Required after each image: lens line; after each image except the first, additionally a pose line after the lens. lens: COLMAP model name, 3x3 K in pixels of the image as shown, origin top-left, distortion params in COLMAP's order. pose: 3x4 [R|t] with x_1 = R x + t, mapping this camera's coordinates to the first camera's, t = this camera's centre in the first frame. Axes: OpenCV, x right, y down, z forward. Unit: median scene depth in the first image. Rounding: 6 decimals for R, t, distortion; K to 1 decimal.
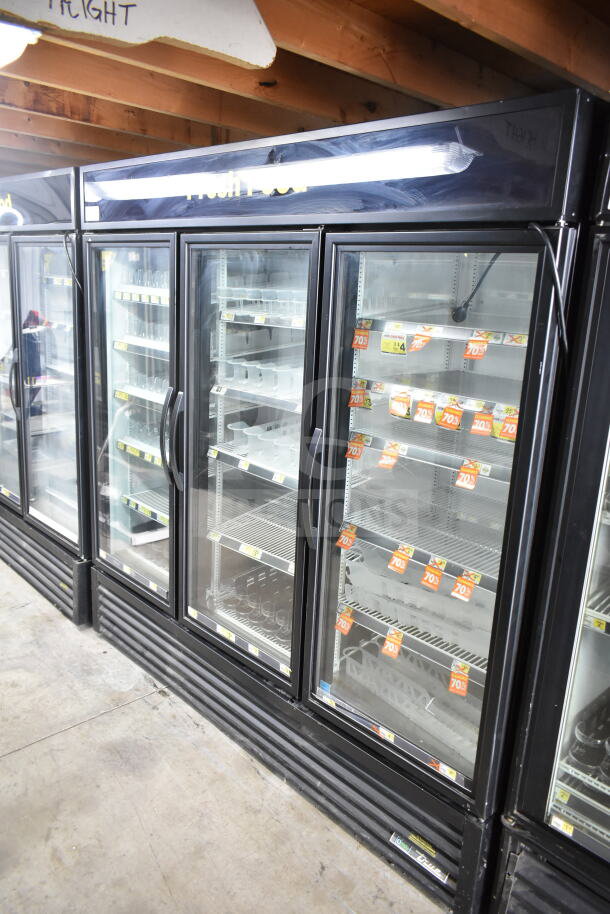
lens RADIAL K [[691.0, 0, 305.0], [0, 691.0, 457.0], [0, 0, 1]] dist [-0.000450, -0.000186]
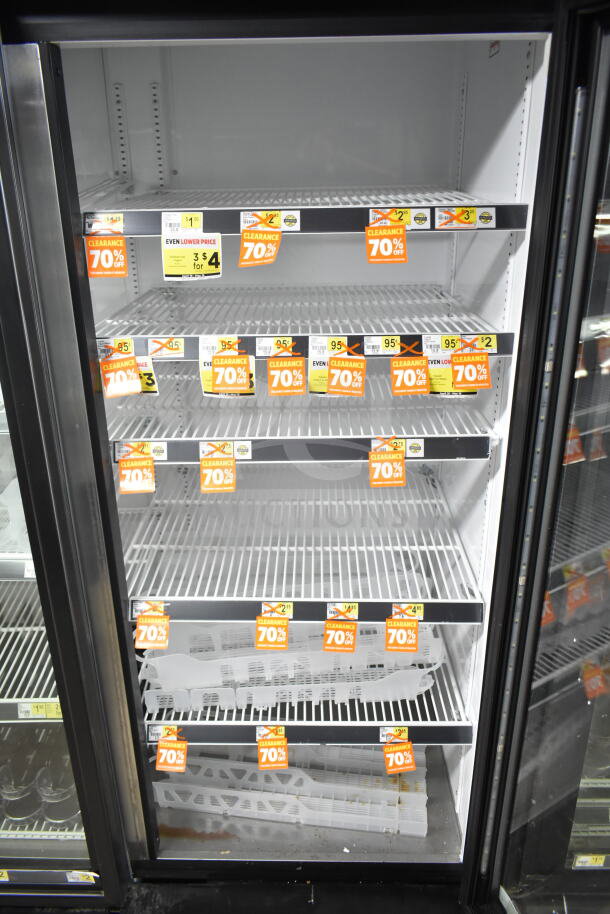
lens RADIAL K [[683.4, 0, 303.9], [0, 683.4, 486.5], [0, 0, 1]] dist [0.004908, 0.003312]
pose [[0.705373, -0.320016, 0.632486, -0.175055], [0.218933, 0.947019, 0.234997, -0.098420], [-0.674179, -0.027288, 0.738063, 0.542591]]
